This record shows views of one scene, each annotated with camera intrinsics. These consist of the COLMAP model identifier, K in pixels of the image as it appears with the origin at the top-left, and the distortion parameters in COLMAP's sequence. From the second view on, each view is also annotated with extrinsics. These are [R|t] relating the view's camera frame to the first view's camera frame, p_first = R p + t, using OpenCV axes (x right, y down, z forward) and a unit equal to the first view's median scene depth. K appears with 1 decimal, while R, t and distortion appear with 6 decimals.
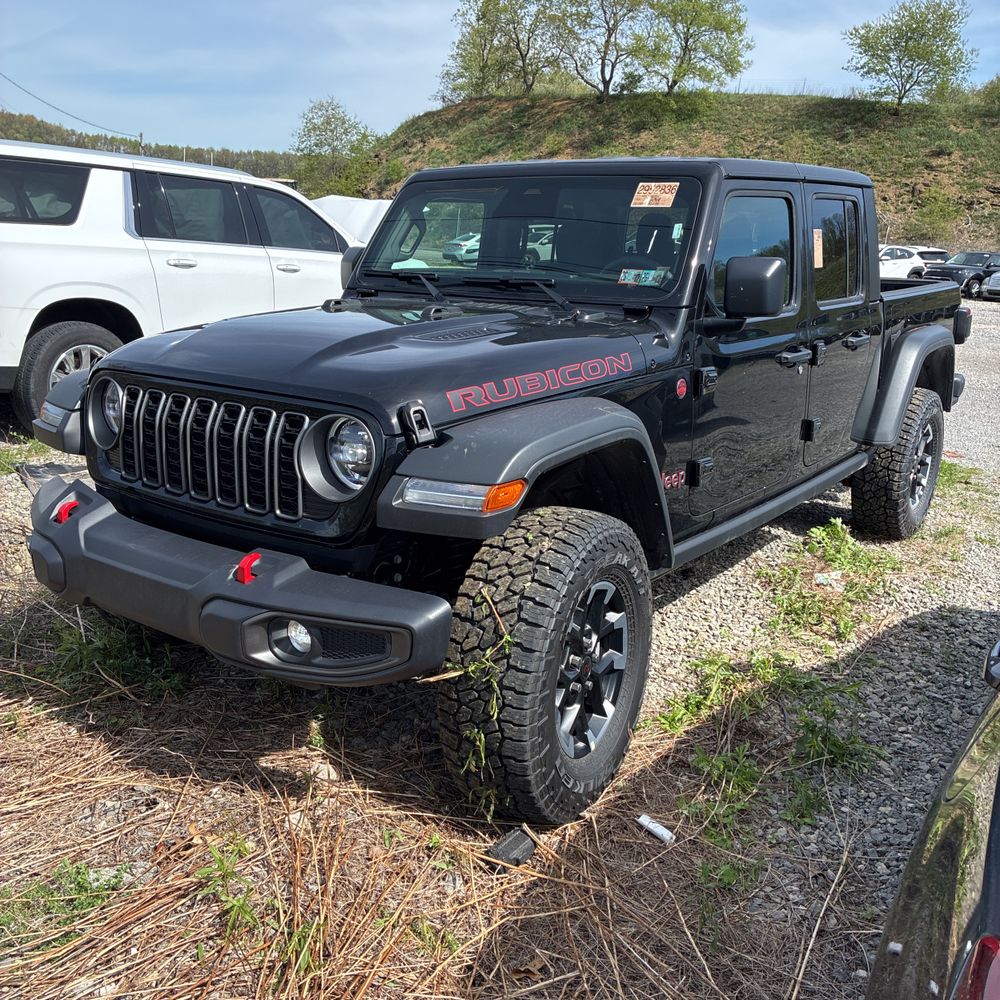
lens RADIAL K [[1040.4, 0, 503.2], [0, 1040.4, 465.3], [0, 0, 1]] dist [0.024068, -0.017394]
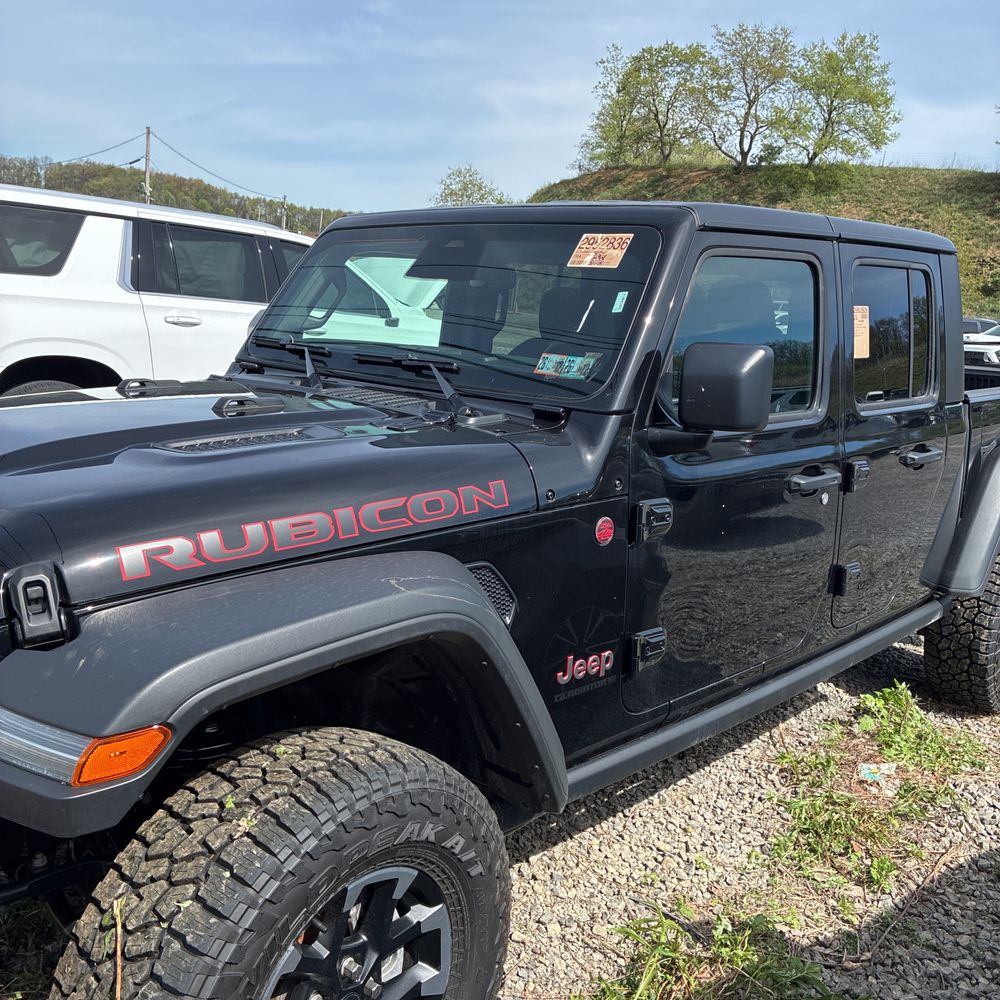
lens RADIAL K [[1030.4, 0, 496.5], [0, 1030.4, 463.9], [0, 0, 1]] dist [0.004149, 0.030716]
pose [[0.990062, 0.051643, -0.130807, 0.080236], [-0.059331, 0.996690, -0.055574, -0.032988], [0.127504, 0.062782, 0.989849, 0.141021]]
